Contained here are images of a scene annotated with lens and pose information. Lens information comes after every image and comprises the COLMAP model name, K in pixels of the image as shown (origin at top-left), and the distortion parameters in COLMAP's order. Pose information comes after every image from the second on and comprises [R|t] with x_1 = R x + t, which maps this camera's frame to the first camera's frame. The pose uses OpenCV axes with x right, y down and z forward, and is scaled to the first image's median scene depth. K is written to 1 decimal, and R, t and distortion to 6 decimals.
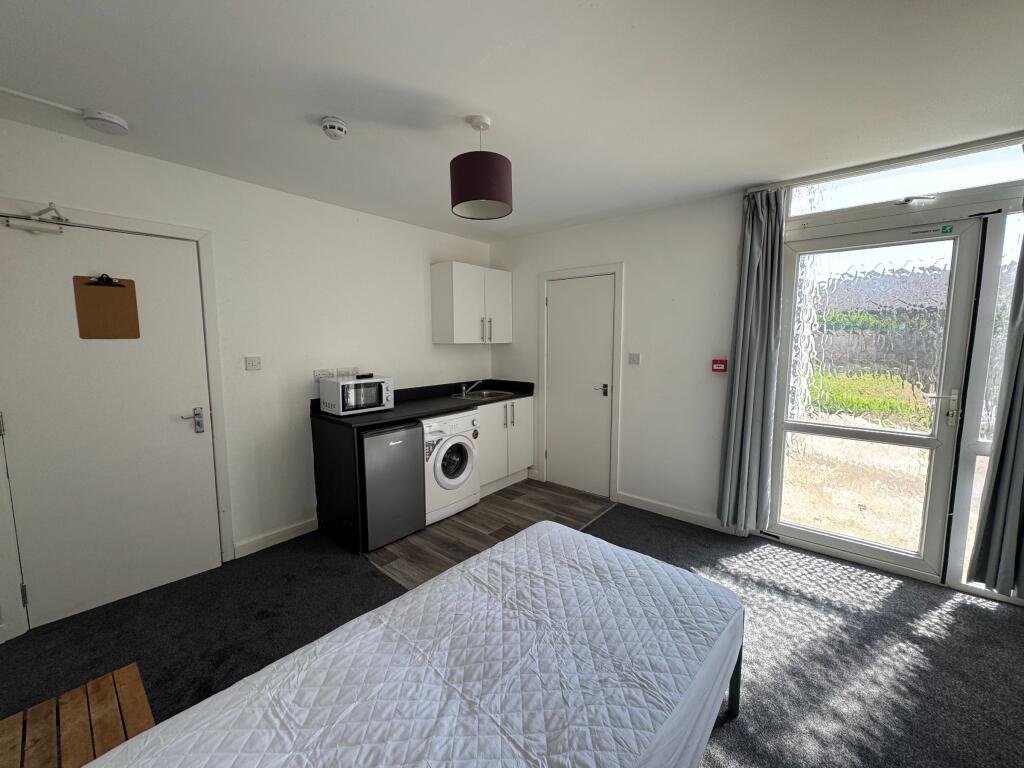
lens RADIAL K [[409.4, 0, 502.6], [0, 409.4, 393.0], [0, 0, 1]] dist [-0.001443, 0.000806]
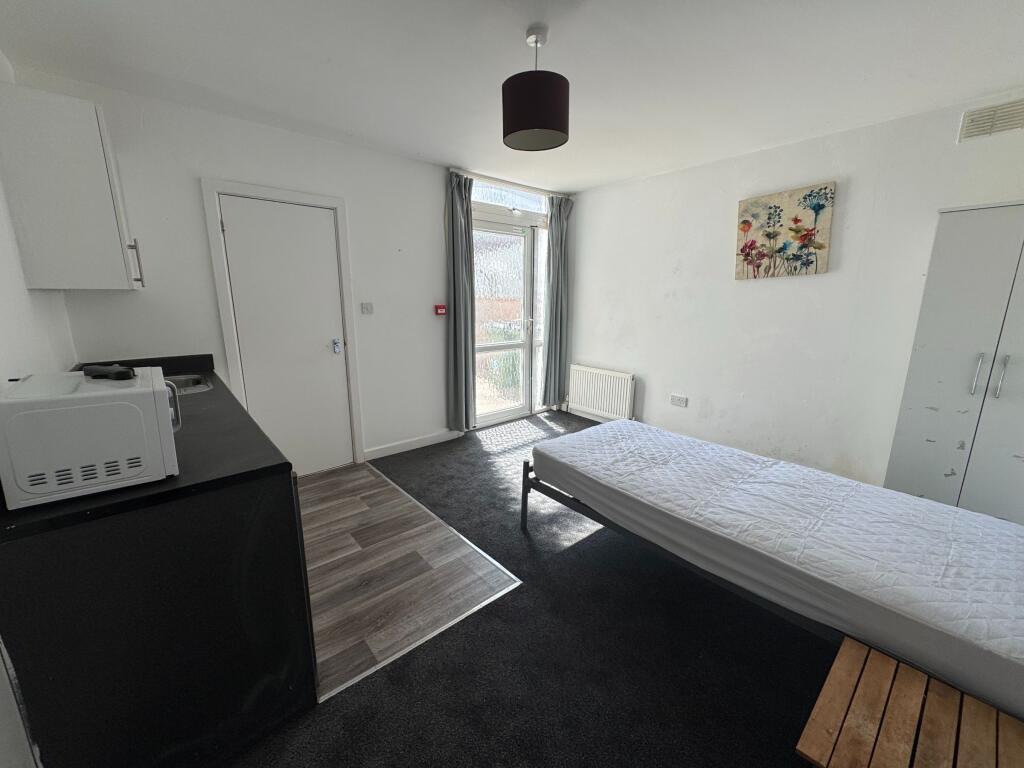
lens RADIAL K [[409.4, 0, 516.5], [0, 409.4, 392.3], [0, 0, 1]] dist [-0.001443, 0.000806]
pose [[0.126458, -0.227408, 0.965554, -0.756793], [0.123293, 0.969423, 0.212172, -0.066085], [-0.984280, 0.092215, 0.150629, 0.664439]]
